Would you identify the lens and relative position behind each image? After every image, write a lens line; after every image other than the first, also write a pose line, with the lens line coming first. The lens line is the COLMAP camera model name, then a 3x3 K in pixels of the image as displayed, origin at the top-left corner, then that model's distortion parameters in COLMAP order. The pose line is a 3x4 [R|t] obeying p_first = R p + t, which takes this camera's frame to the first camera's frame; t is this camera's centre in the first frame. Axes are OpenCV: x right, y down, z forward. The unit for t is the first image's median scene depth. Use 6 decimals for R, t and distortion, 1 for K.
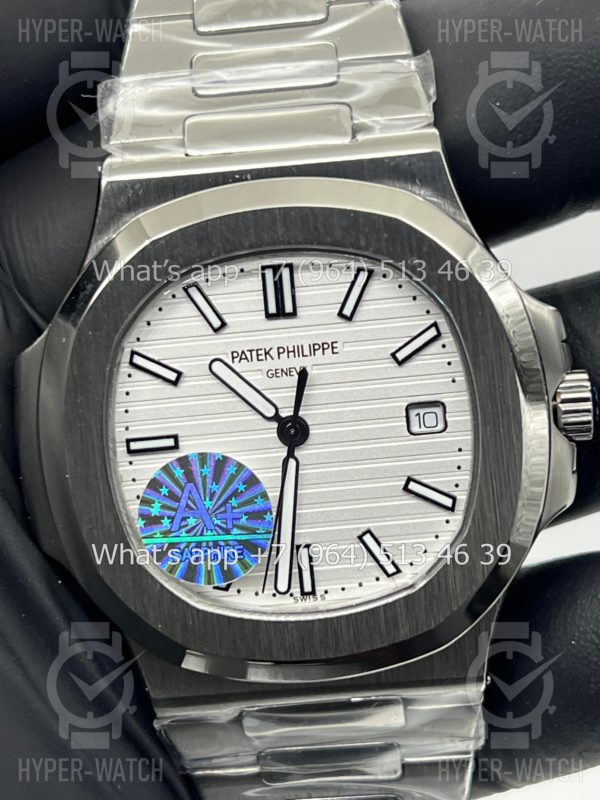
lens RADIAL K [[1907.5, 0, 295.7], [0, 1907.5, 398.3], [0, 0, 1]] dist [0.202360, 0.000000]
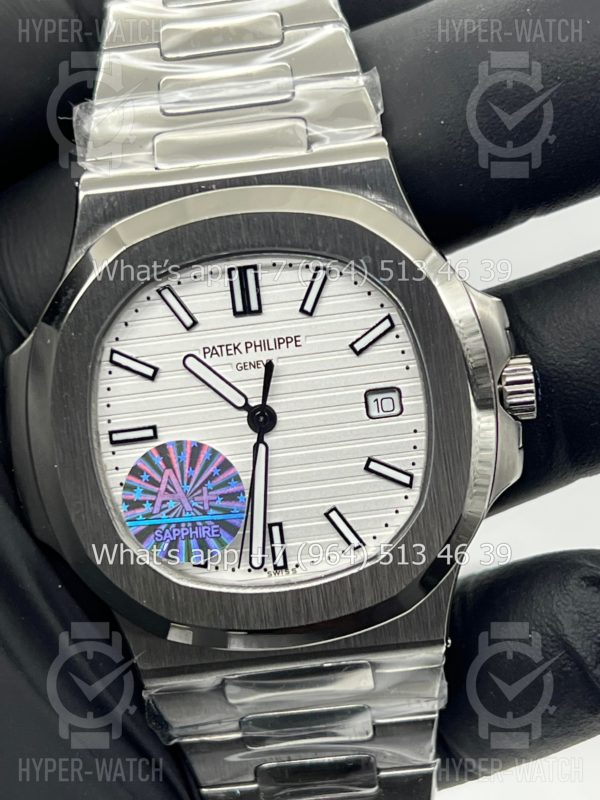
lens RADIAL K [[1907.5, 0, 305.5], [0, 1907.5, 395.4], [0, 0, 1]] dist [0.202360, 0.000000]
pose [[0.999485, -0.030838, 0.008919, 0.014196], [0.030963, 0.999419, -0.014215, 0.020083], [-0.008475, 0.014484, 0.999859, -0.089547]]
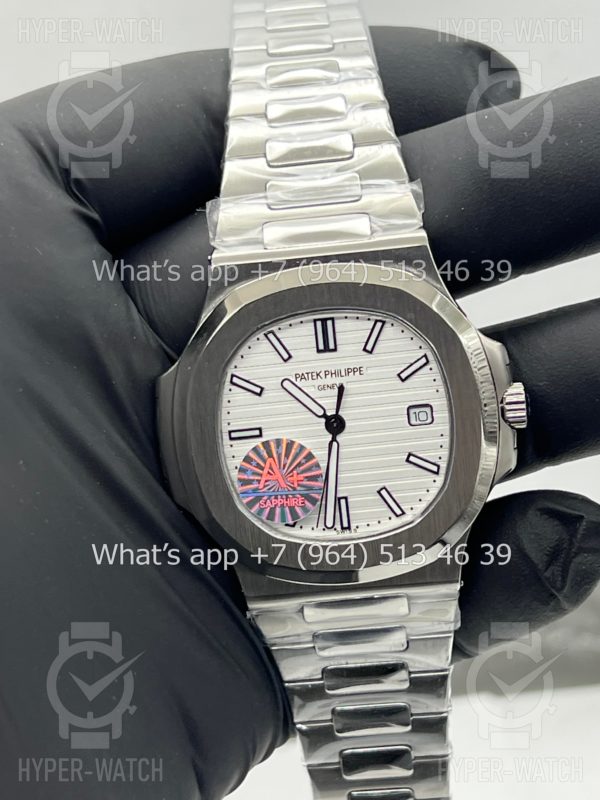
lens RADIAL K [[1907.5, 0, 296.6], [0, 1907.5, 398.5], [0, 0, 1]] dist [0.202360, 0.000000]
pose [[0.999939, -0.011044, -0.000127, -0.032587], [0.011044, 0.999925, 0.005332, -0.012692], [0.000068, -0.005333, 0.999986, -0.565407]]
